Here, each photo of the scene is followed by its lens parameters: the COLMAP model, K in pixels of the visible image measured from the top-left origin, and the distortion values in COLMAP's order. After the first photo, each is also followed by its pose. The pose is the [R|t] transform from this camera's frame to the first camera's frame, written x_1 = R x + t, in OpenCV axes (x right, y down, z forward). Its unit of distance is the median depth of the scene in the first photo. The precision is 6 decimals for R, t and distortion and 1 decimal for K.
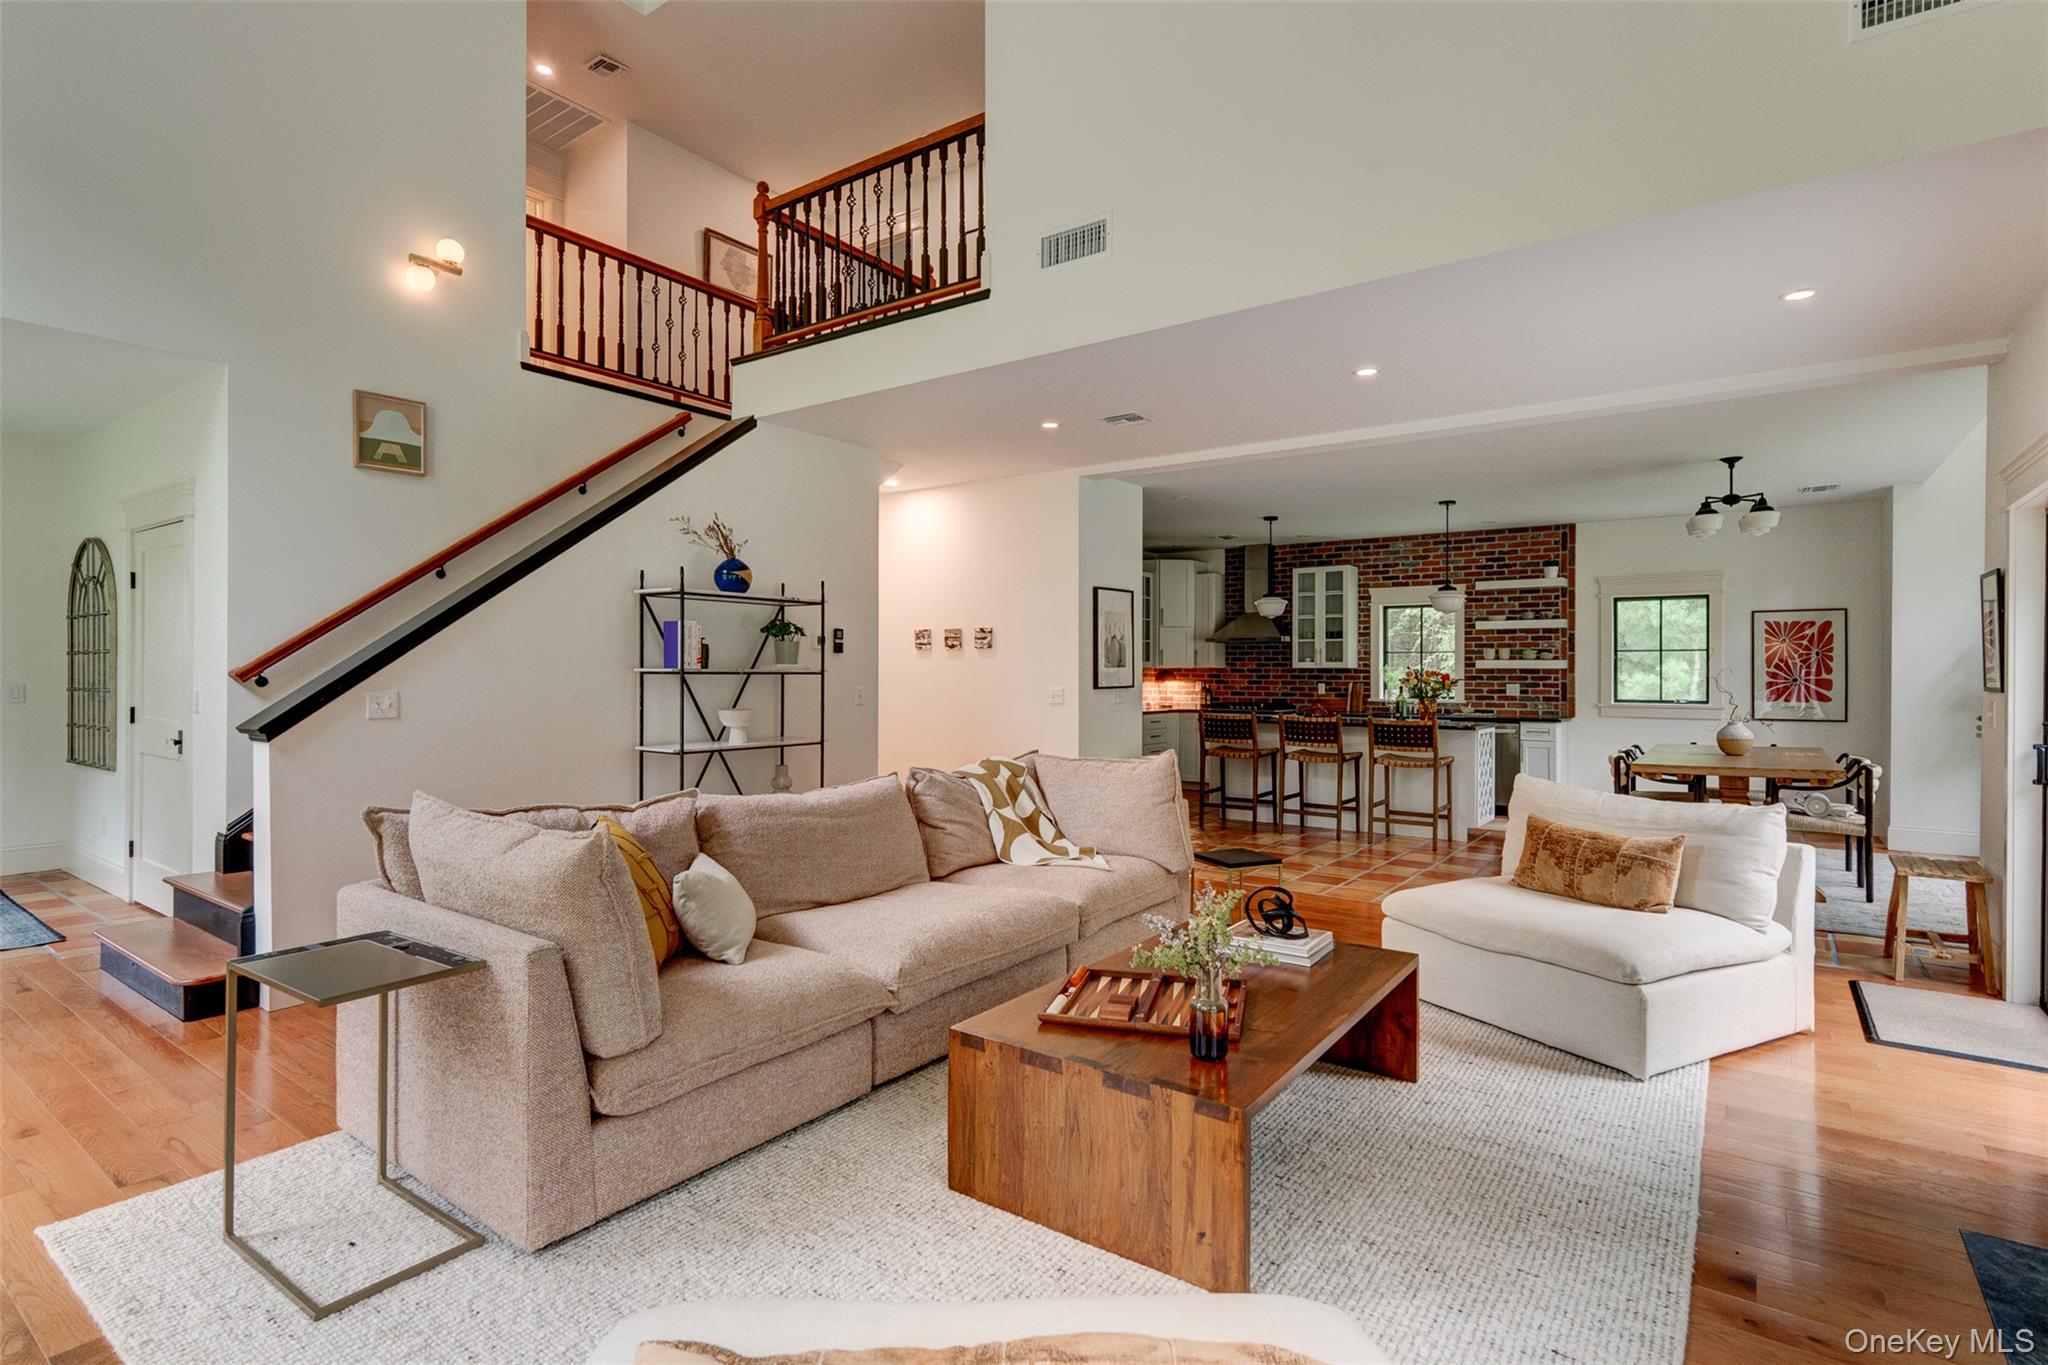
lens RADIAL K [[1009.6, 0, 1036.8], [0, 1009.6, 669.6], [0, 0, 1]] dist [0.002895, 0.001179]
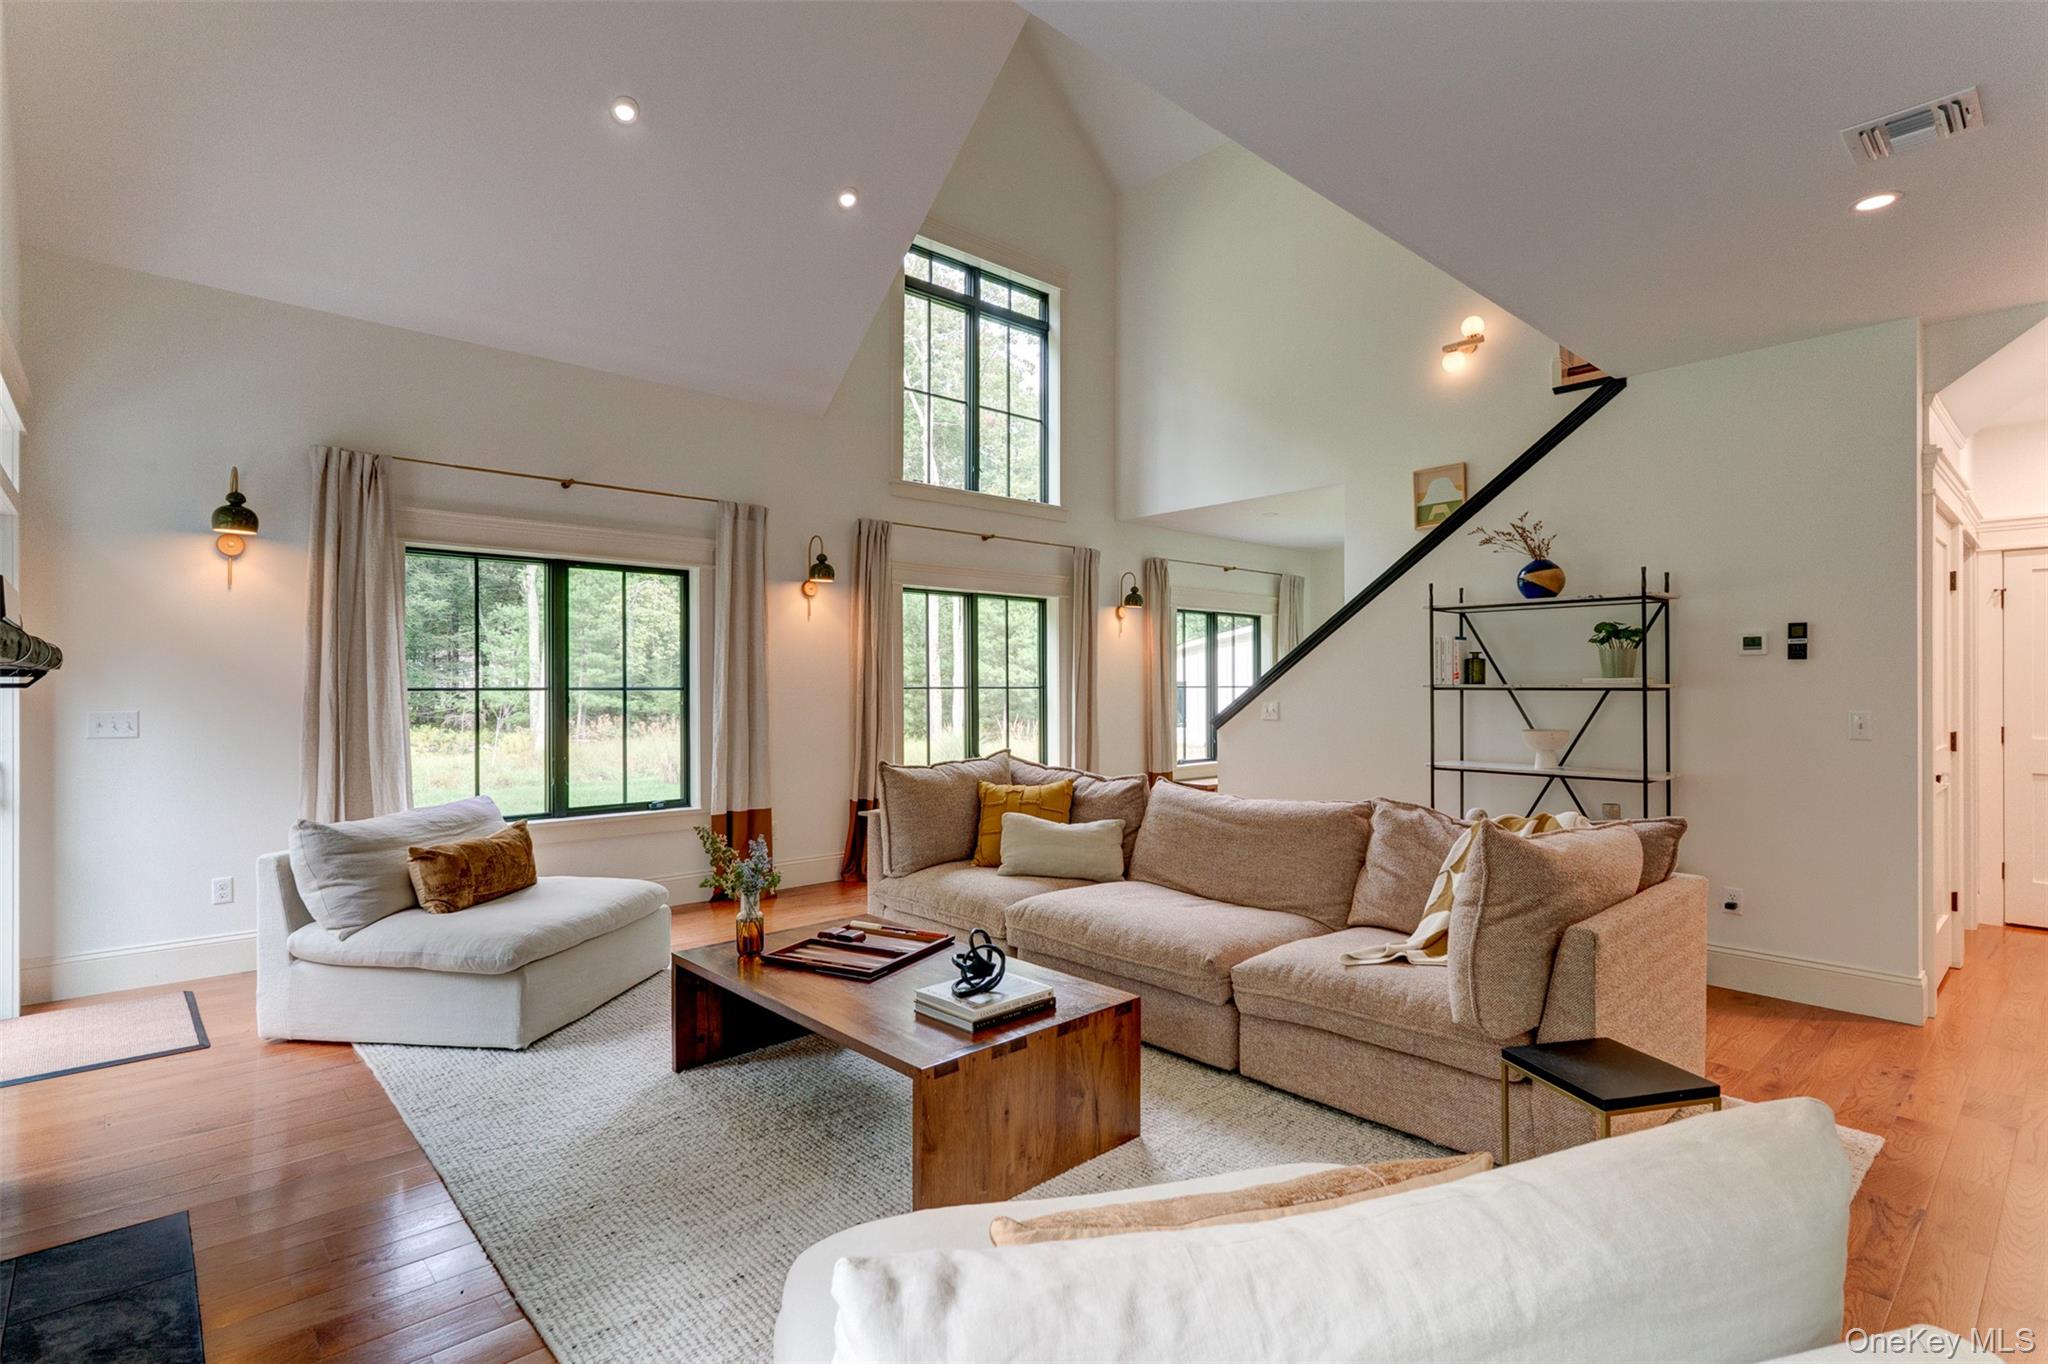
lens RADIAL K [[988.0, 0, 1024.0], [0, 988.0, 682.0], [0, 0, 1]] dist [0.001882, 0.000381]
pose [[-0.211633, -0.008601, -0.977311, 0.415678], [0.000781, 0.999959, -0.008970, 0.002404], [0.977349, -0.002662, -0.211617, 0.486120]]
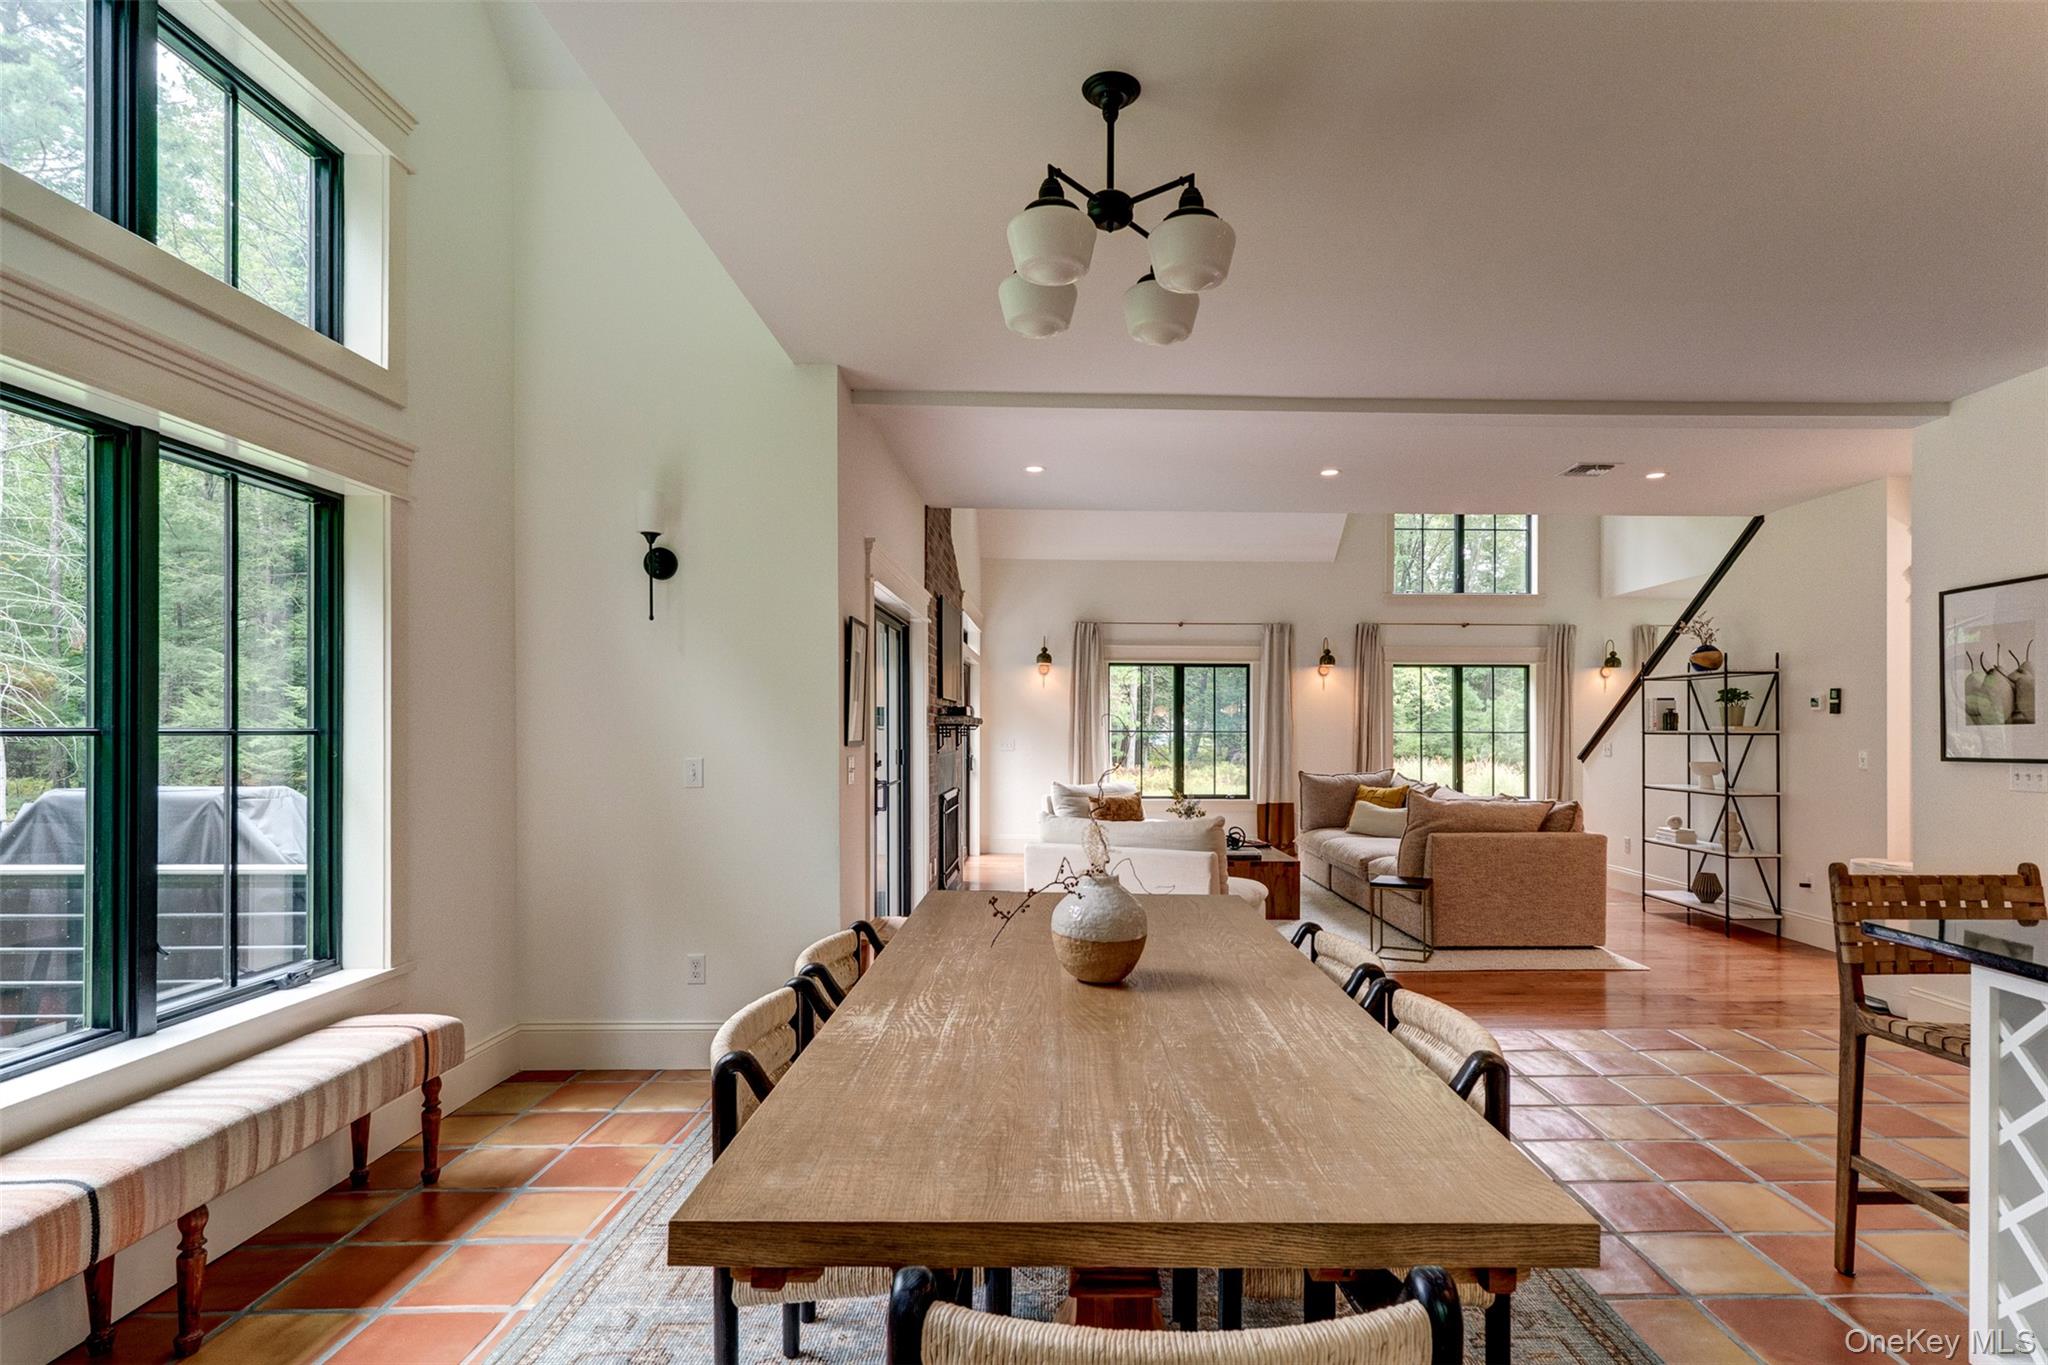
lens RADIAL K [[1025.7, 0, 1089.0], [0, 1025.7, 728.9], [0, 0, 1]] dist [0.005068, 0.000456]
pose [[-0.794738, -0.007757, -0.606903, 0.733327], [-0.005899, 0.999970, -0.005056, 0.004801], [0.606924, -0.000438, -0.794759, 1.034173]]
